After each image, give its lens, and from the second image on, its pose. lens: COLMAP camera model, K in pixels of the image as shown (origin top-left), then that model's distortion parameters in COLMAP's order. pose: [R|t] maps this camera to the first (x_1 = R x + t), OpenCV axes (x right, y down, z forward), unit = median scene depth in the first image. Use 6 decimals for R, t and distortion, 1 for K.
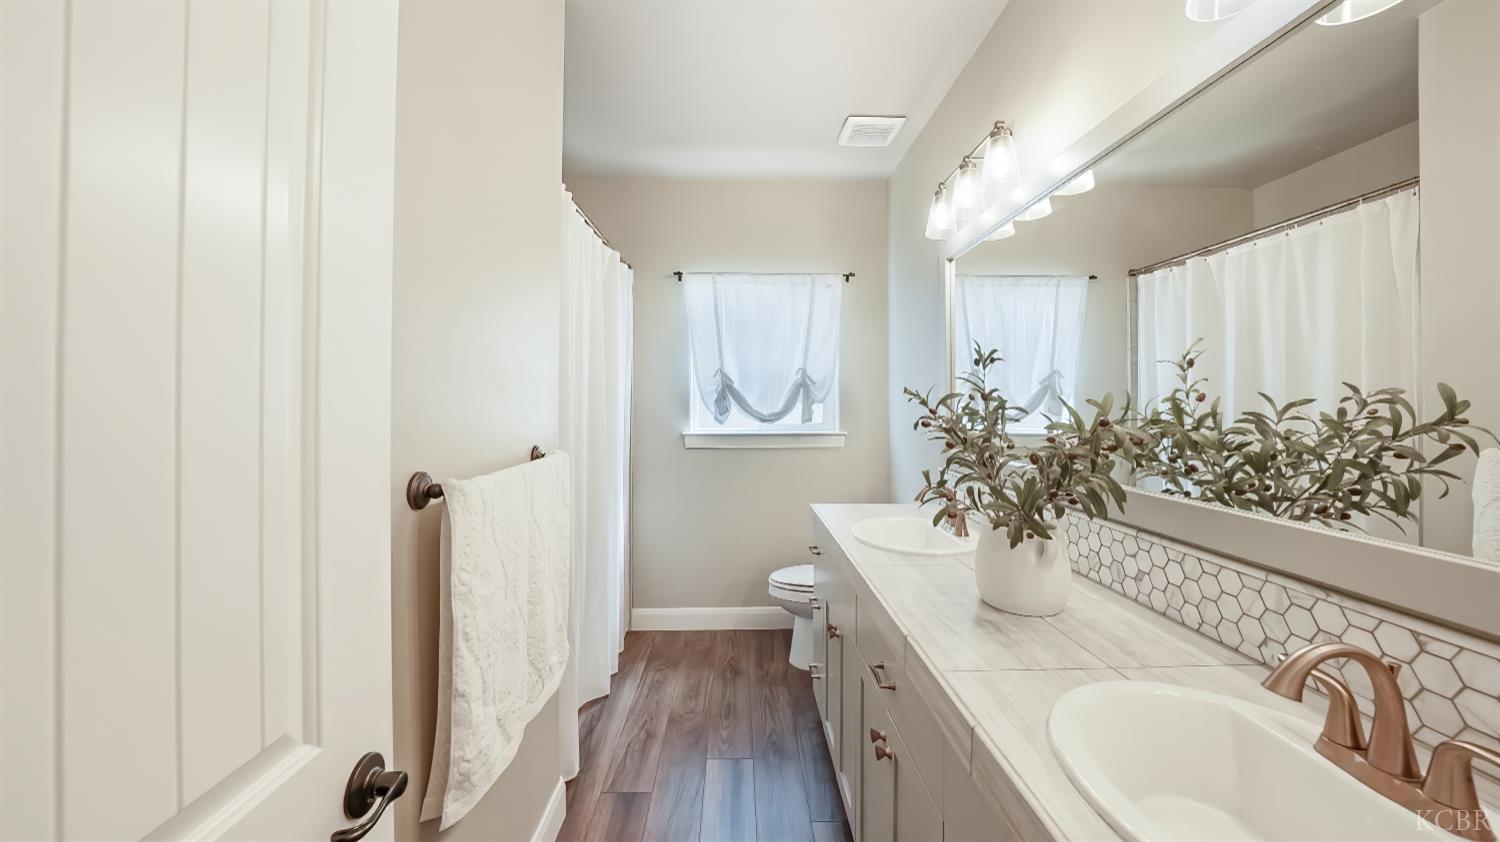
lens RADIAL K [[1194.0, 0, 750.0], [0, 1194.0, 421.0], [0, 0, 1]] dist [0.000334, 0.000822]
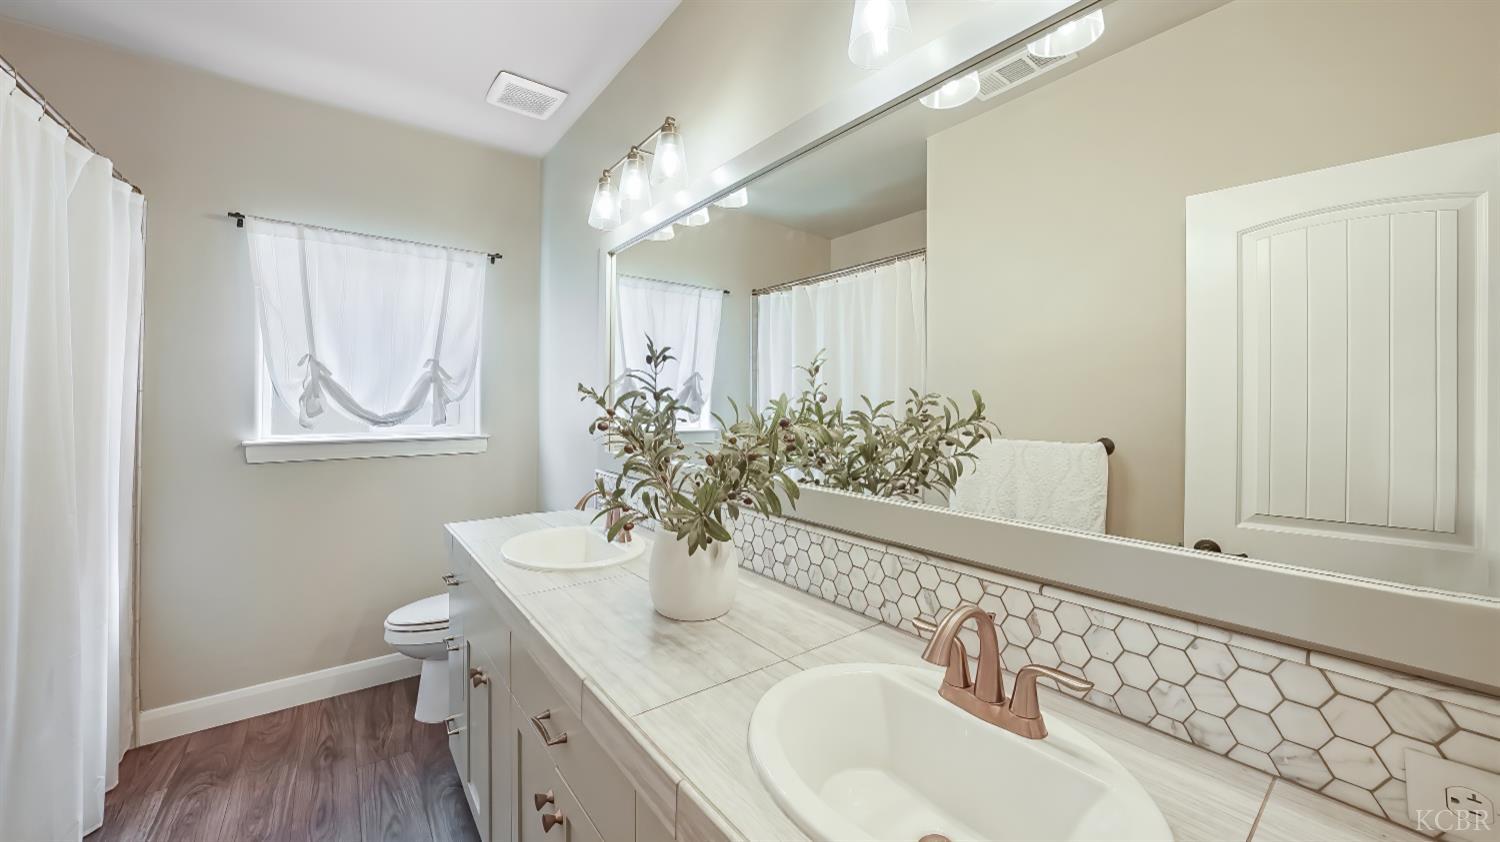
lens RADIAL K [[552.5, 0, 750.6], [0, 552.5, 399.0], [0, 0, 1]] dist [-0.034624, 0.008428]
pose [[0.804277, 0.008995, 0.594187, -0.004465], [0.003675, 0.999791, -0.020110, -0.008843], [-0.594244, 0.018358, 0.804075, 0.603446]]
